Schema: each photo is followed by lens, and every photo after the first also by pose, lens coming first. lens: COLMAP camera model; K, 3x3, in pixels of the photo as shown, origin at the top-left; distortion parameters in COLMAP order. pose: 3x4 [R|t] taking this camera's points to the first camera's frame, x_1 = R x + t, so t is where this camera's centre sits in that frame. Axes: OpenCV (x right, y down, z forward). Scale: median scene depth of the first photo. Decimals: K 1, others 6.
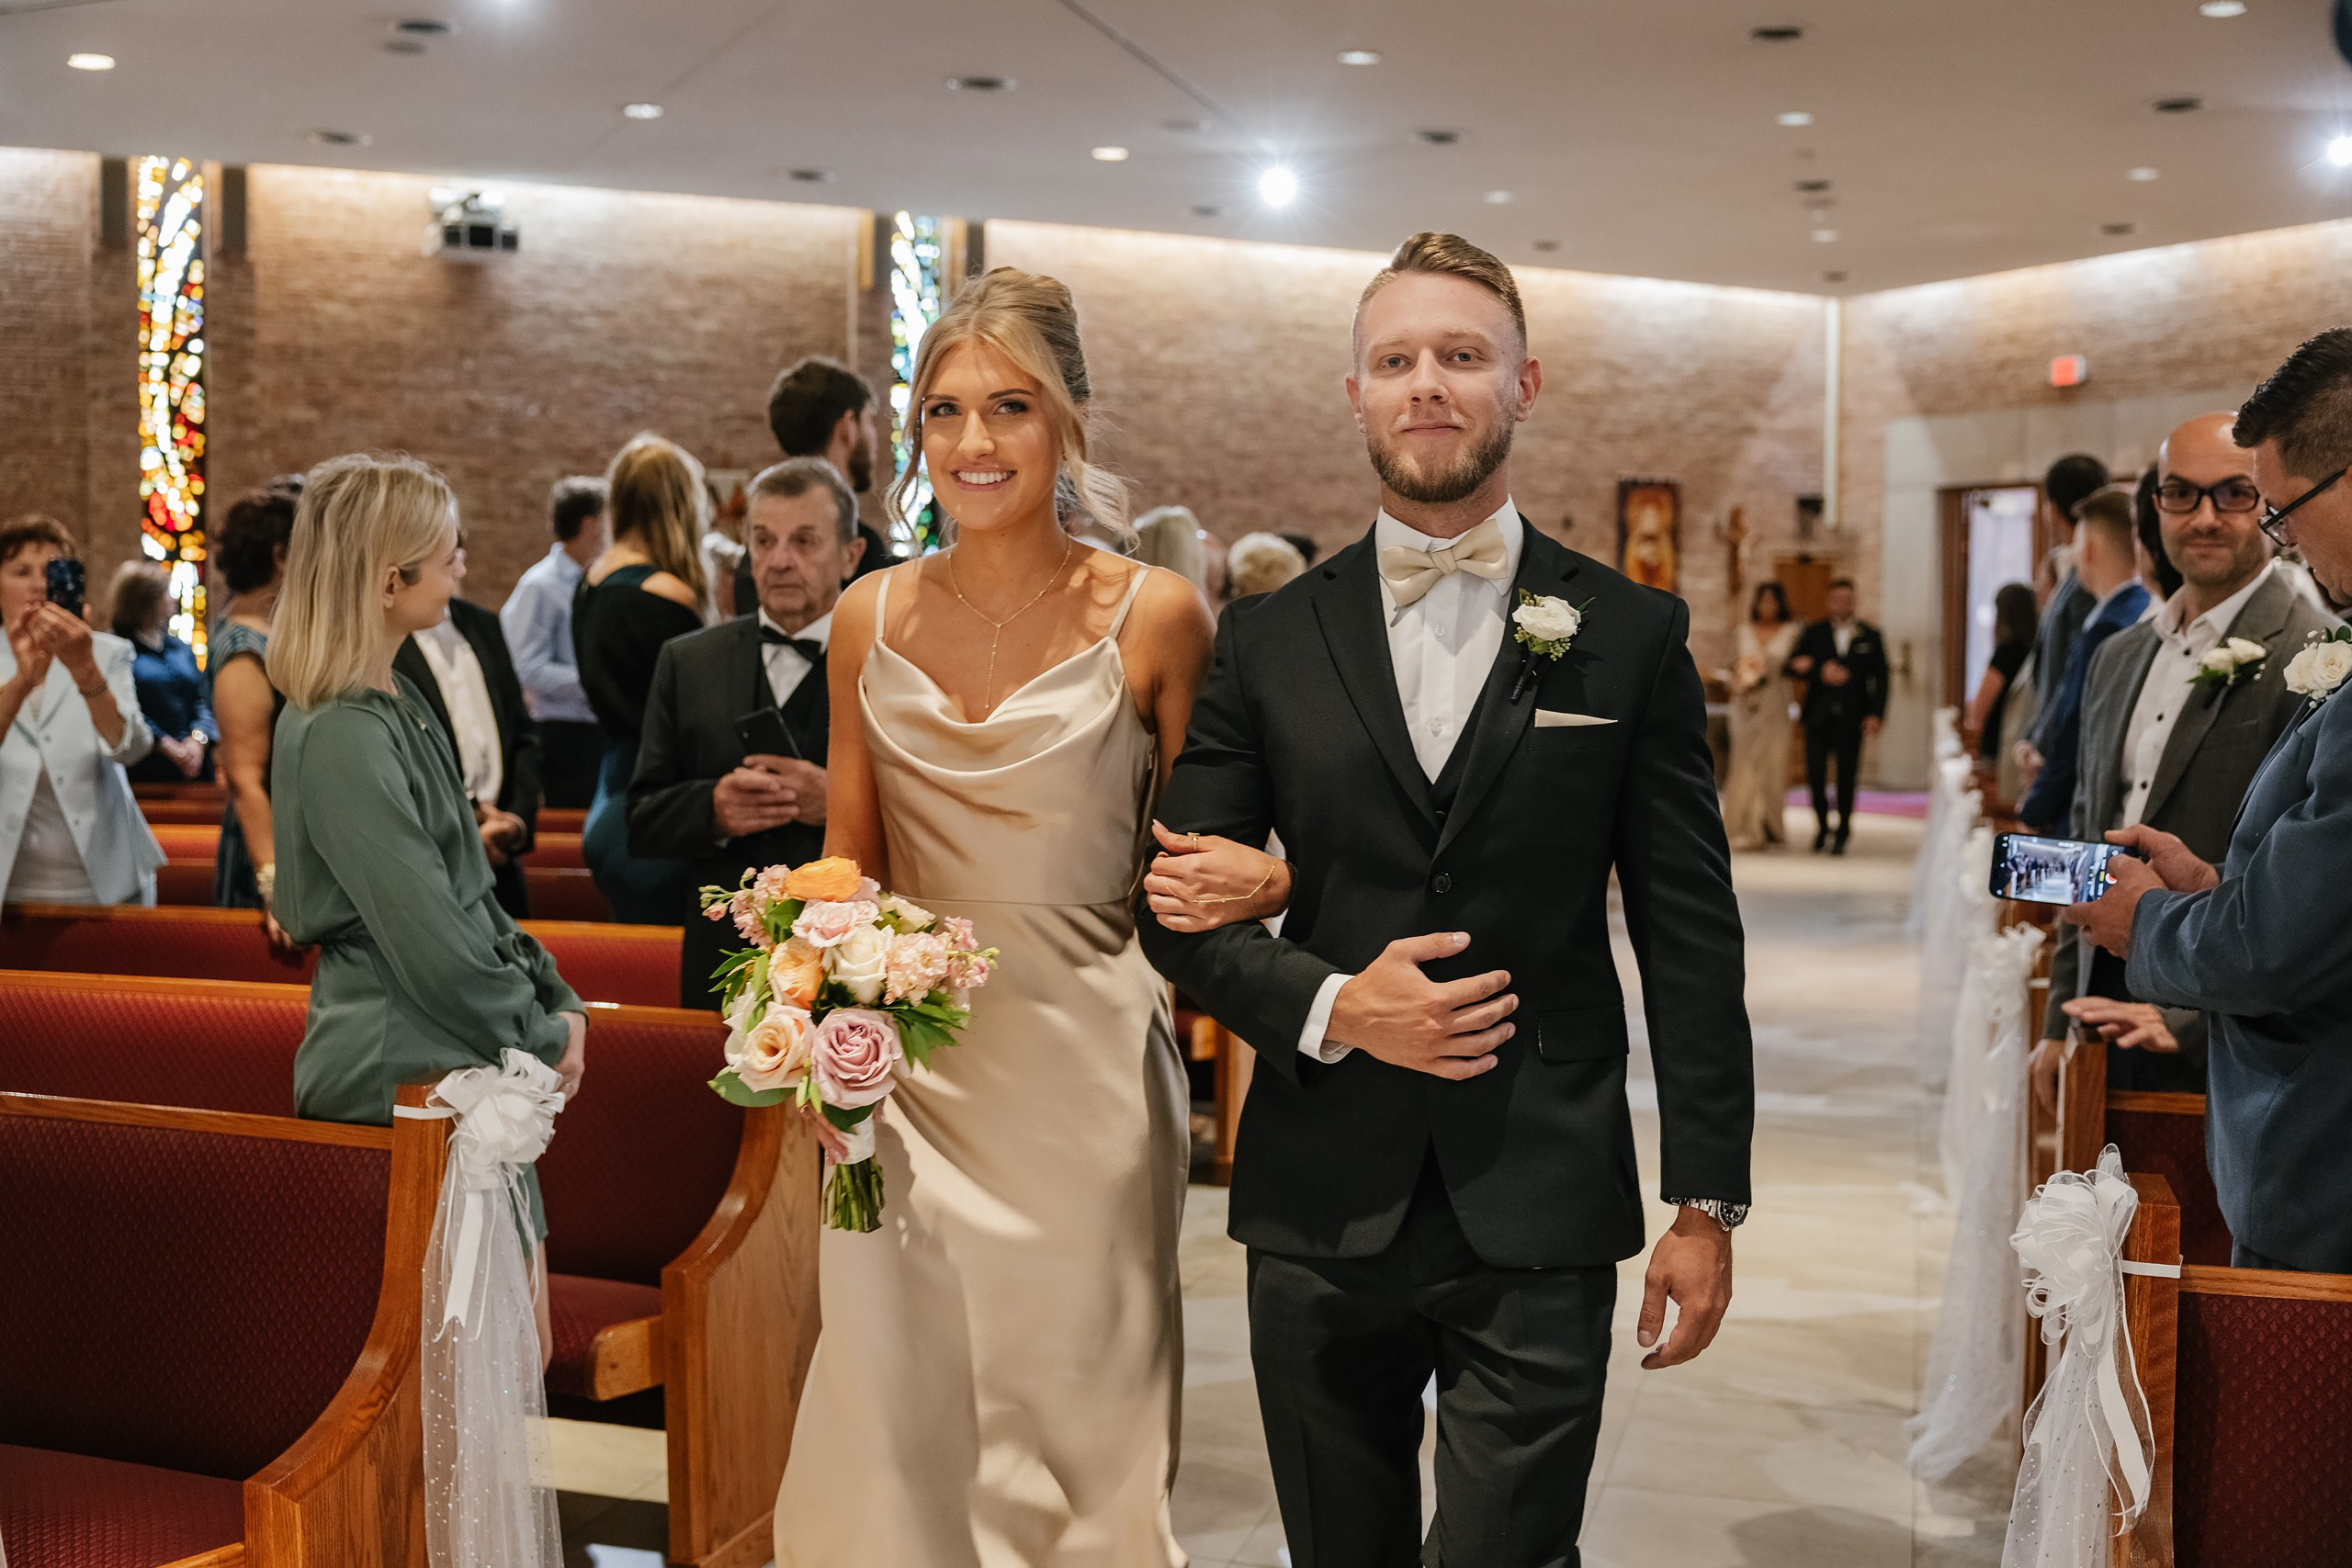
lens RADIAL K [[2301.3, 0, 1189.4], [0, 2301.3, 785.5], [0, 0, 1]] dist [-0.119644, 0.040278]
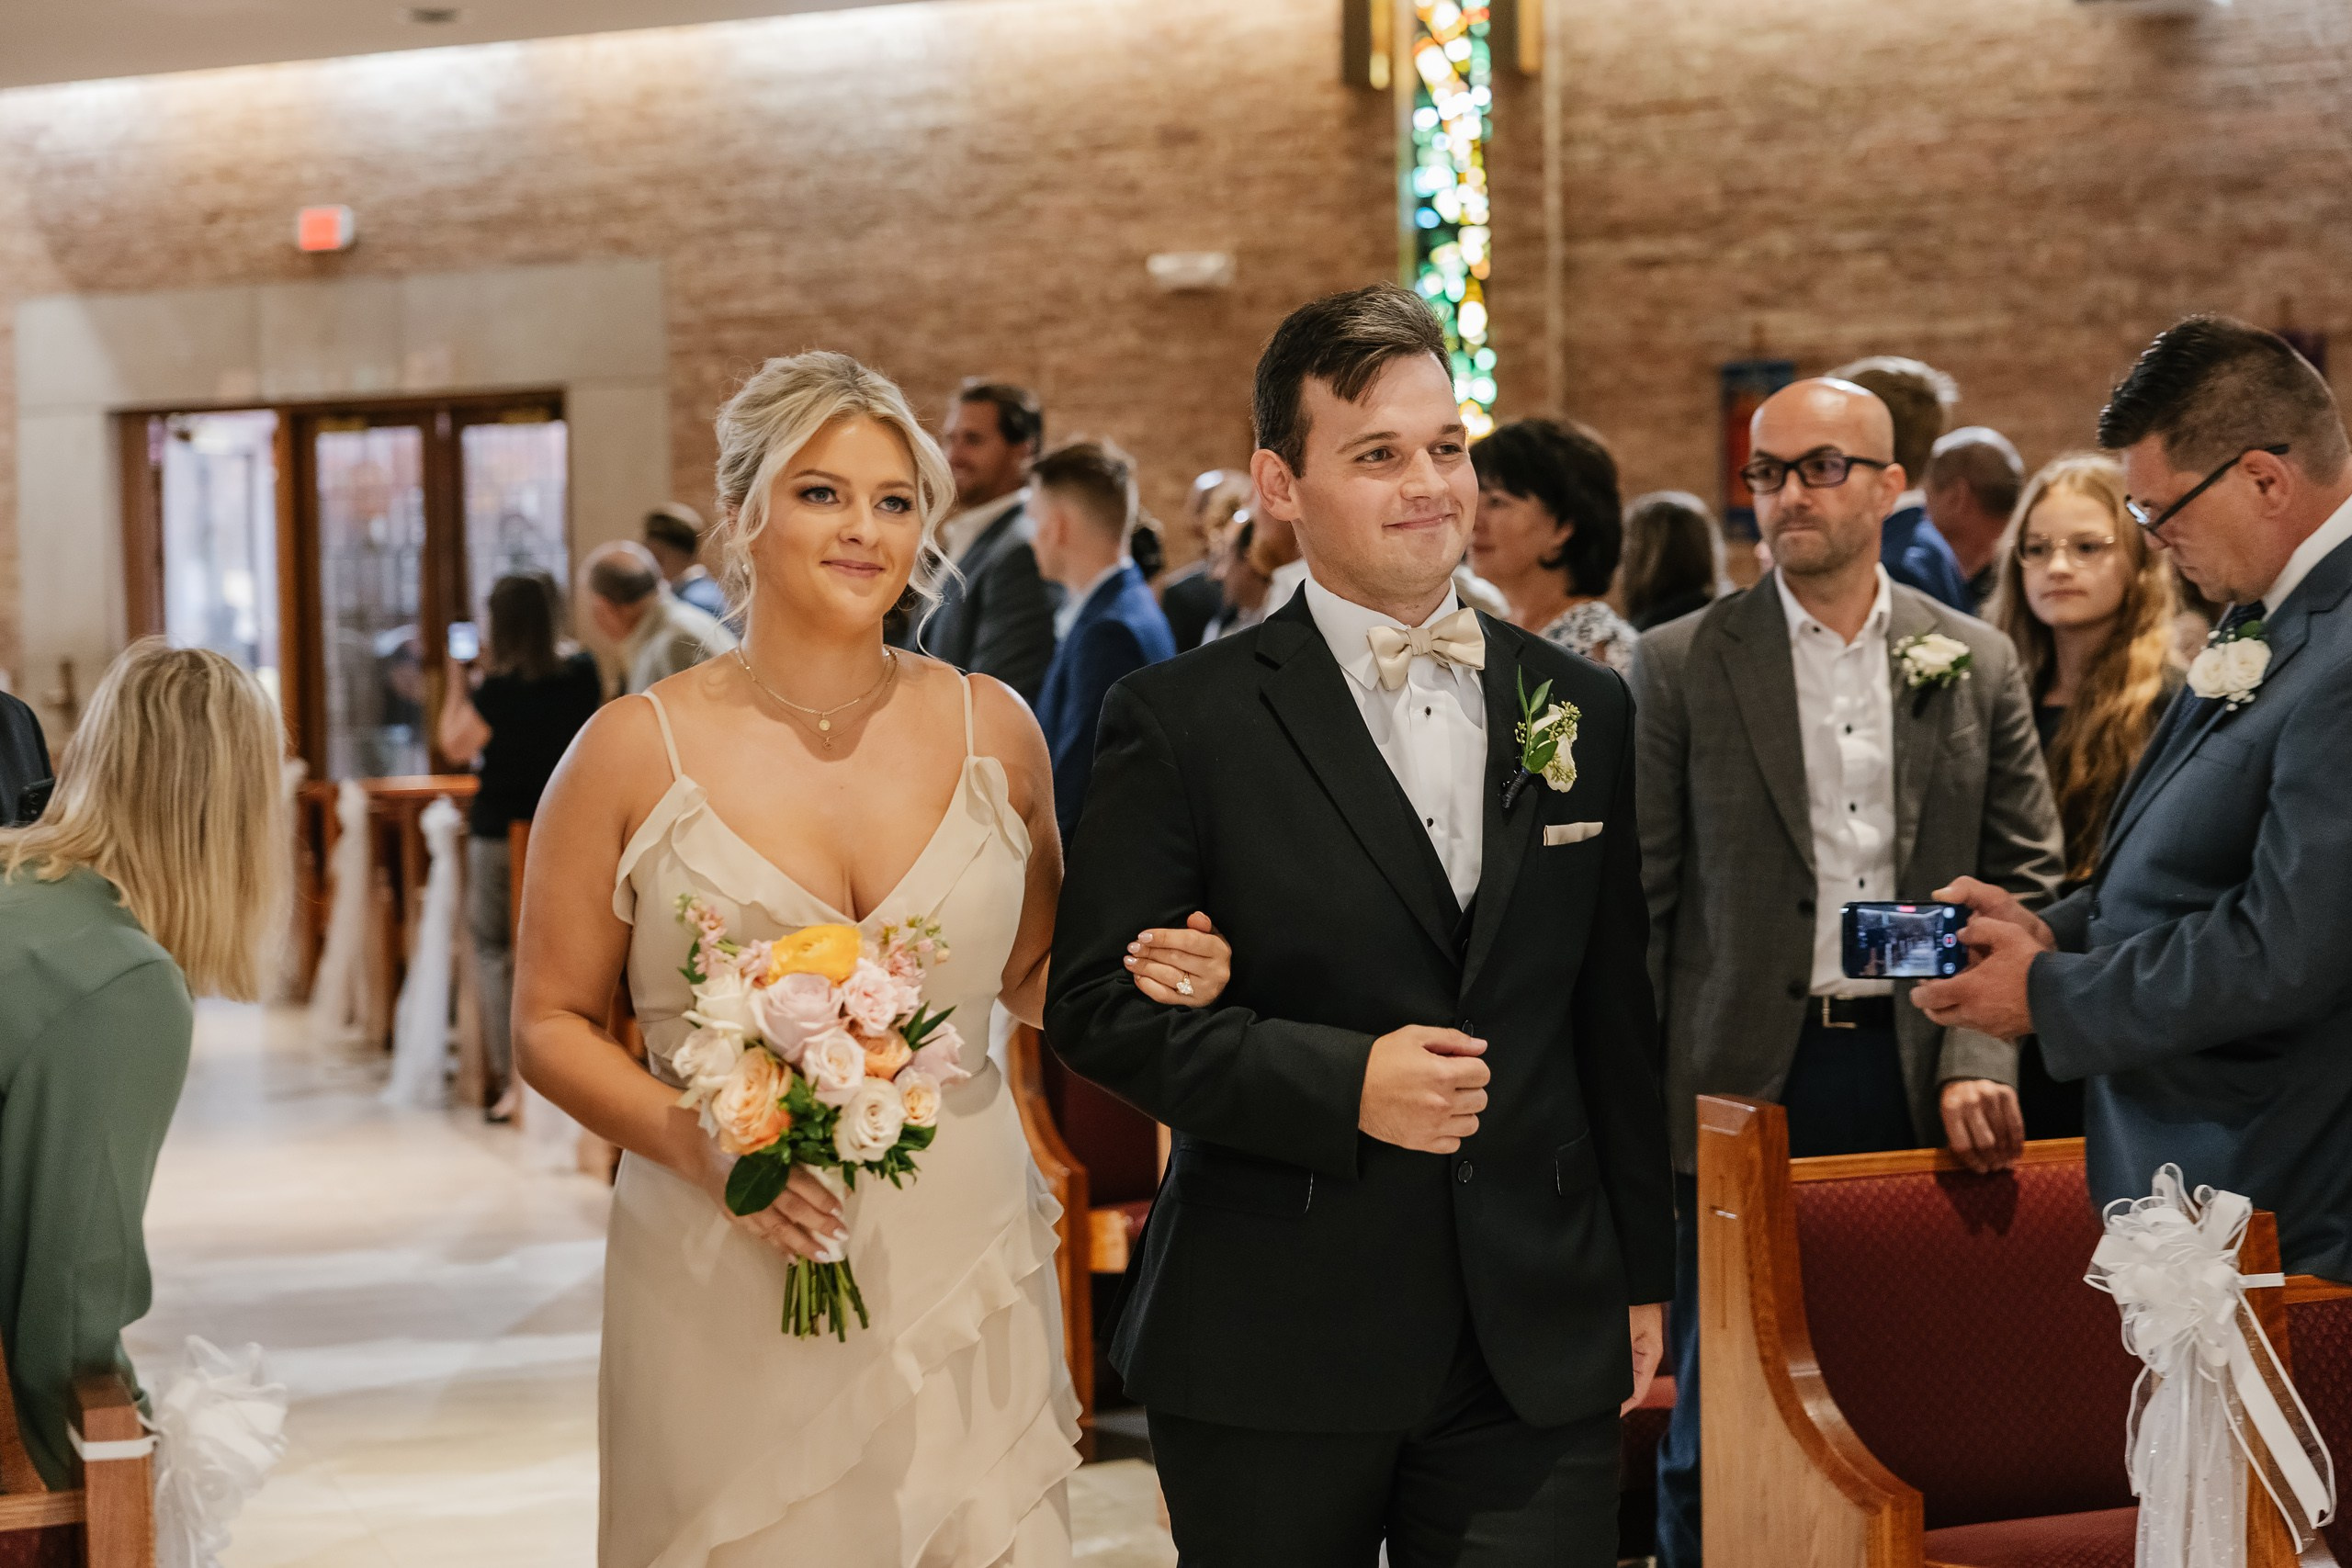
lens RADIAL K [[3870.0, 0, 1145.2], [0, 3870.0, 704.7], [0, 0, 1]] dist [0.050084, -0.117478]
pose [[0.798088, -0.035781, 0.601477, -0.114352], [0.066669, 0.997350, -0.029131, -0.001965], [-0.598841, 0.063349, 0.798359, -0.012899]]
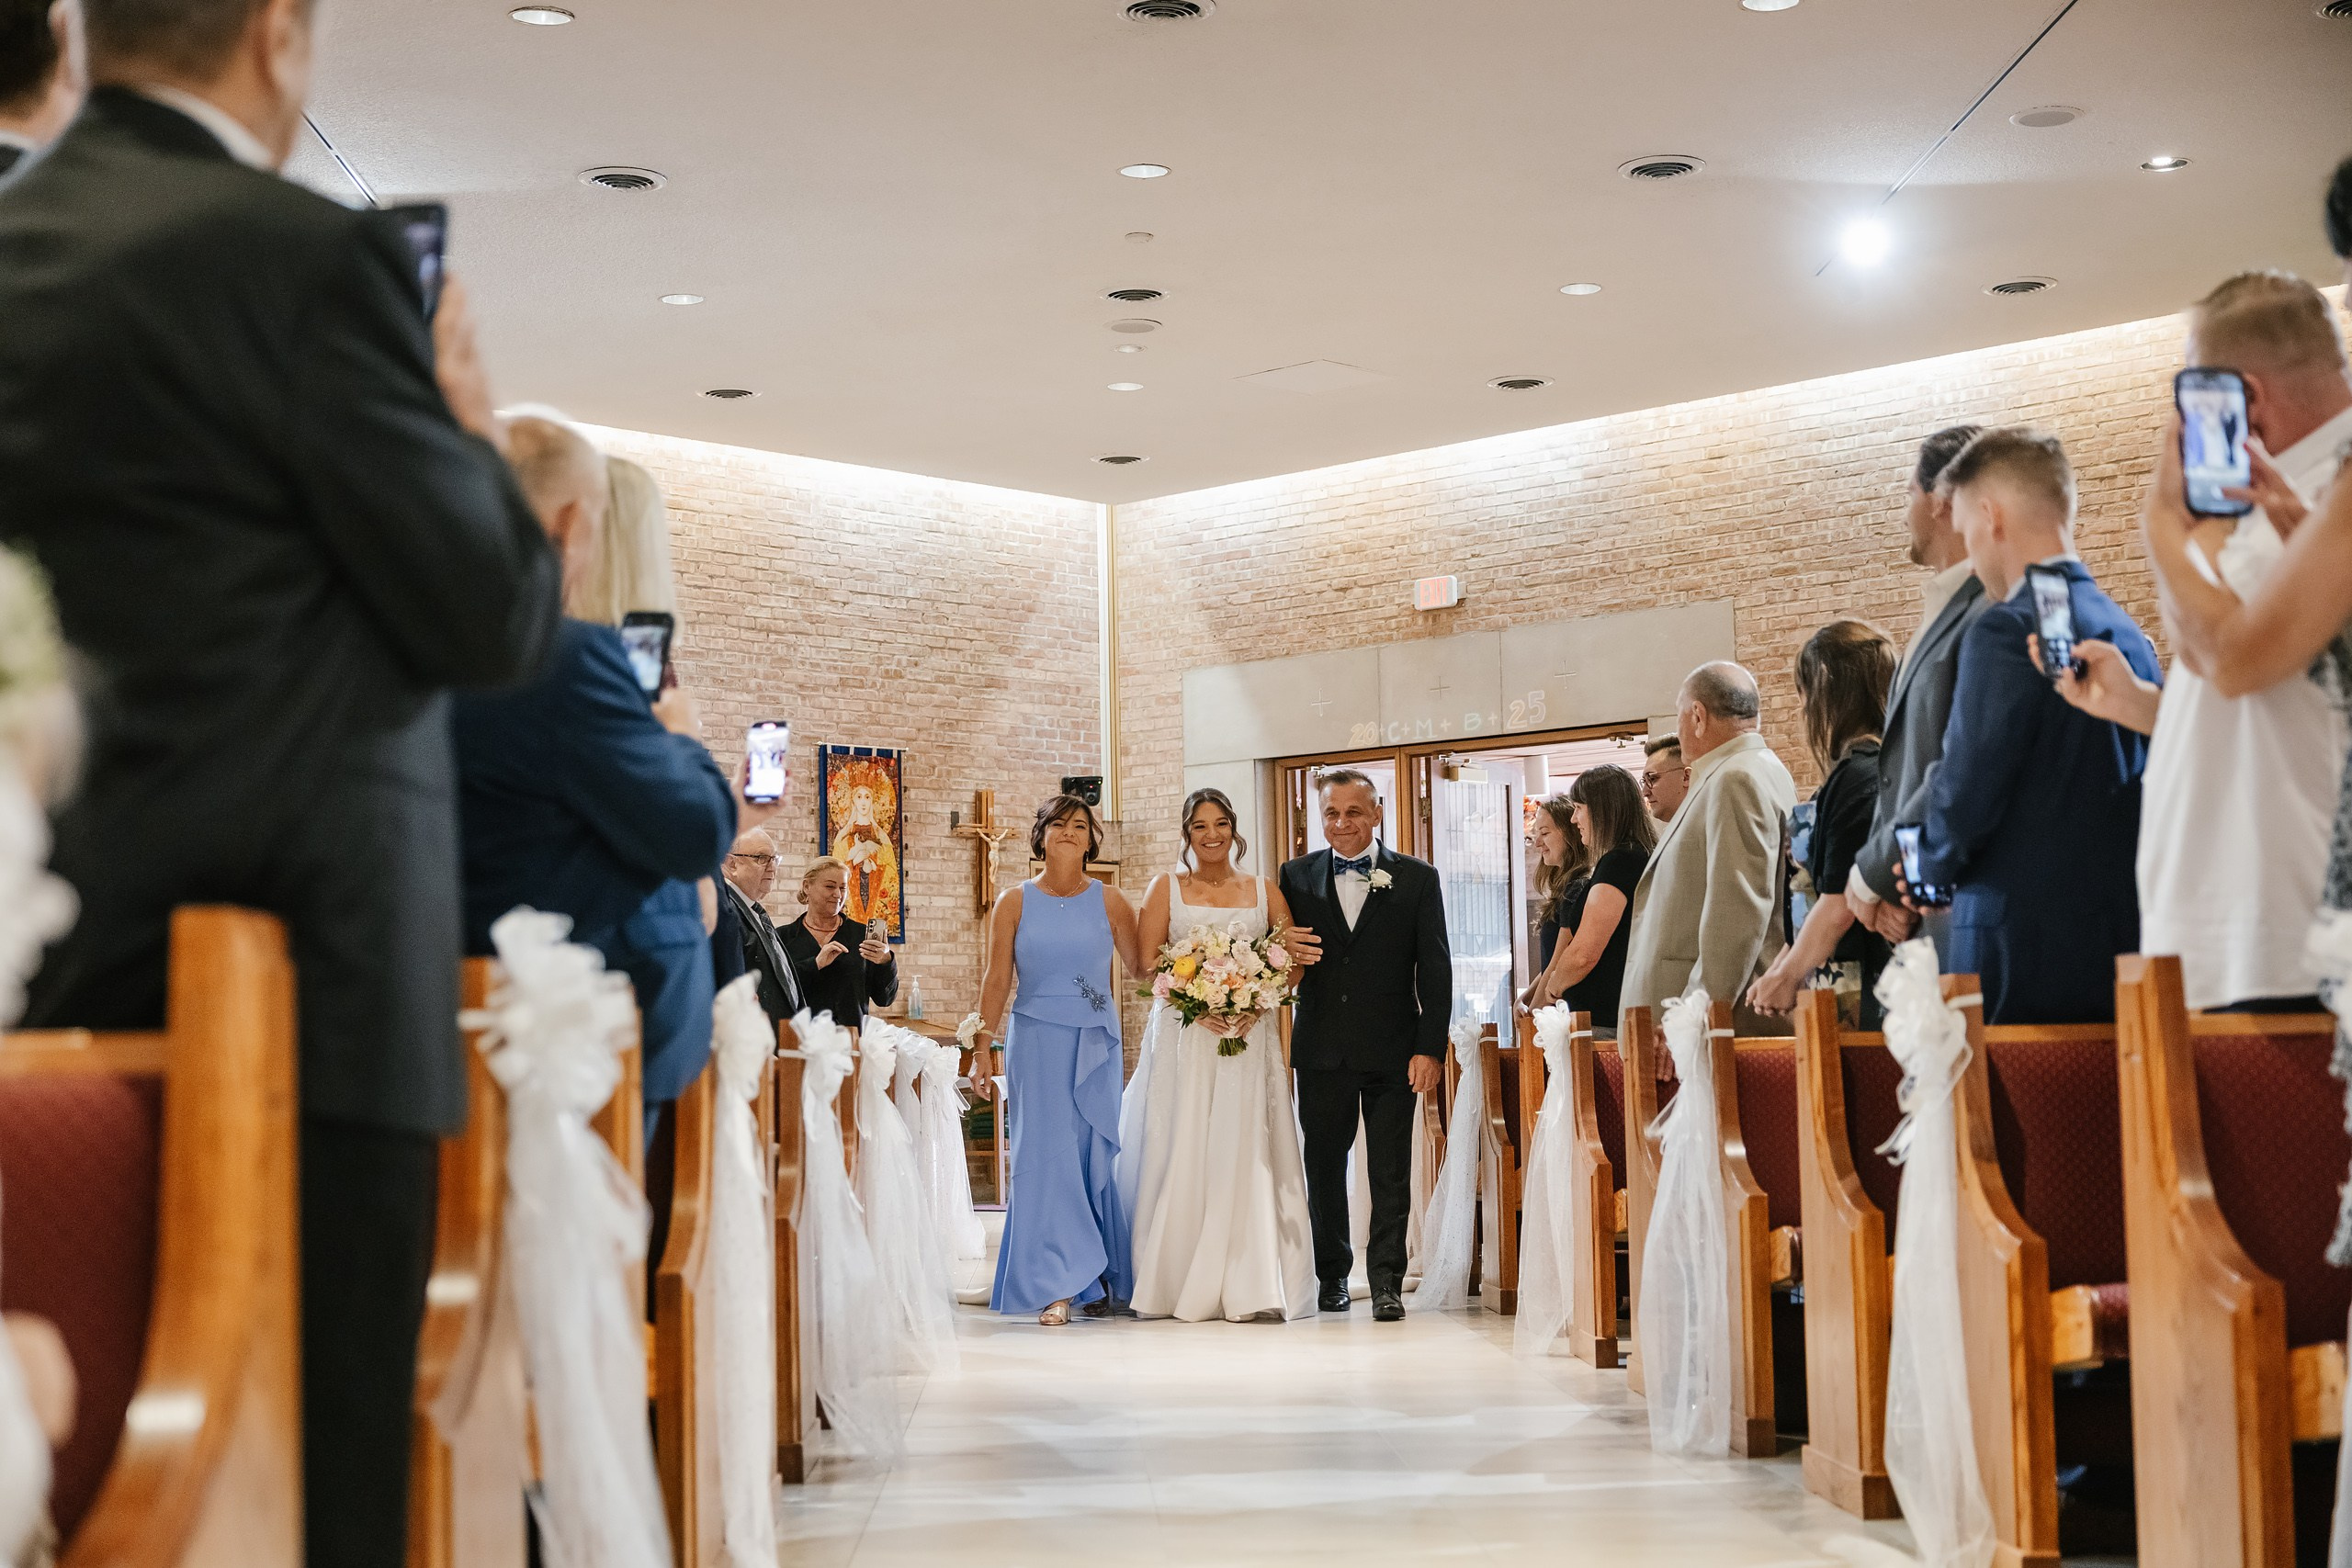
lens RADIAL K [[3251.8, 0, 1178.3], [0, 3251.8, 780.3], [0, 0, 1]] dist [-0.068752, 0.133889]
pose [[0.944283, 0.003671, 0.329115, -0.041574], [0.046938, 0.988215, -0.145695, 0.030498], [-0.325771, 0.153025, 0.932982, 0.074114]]
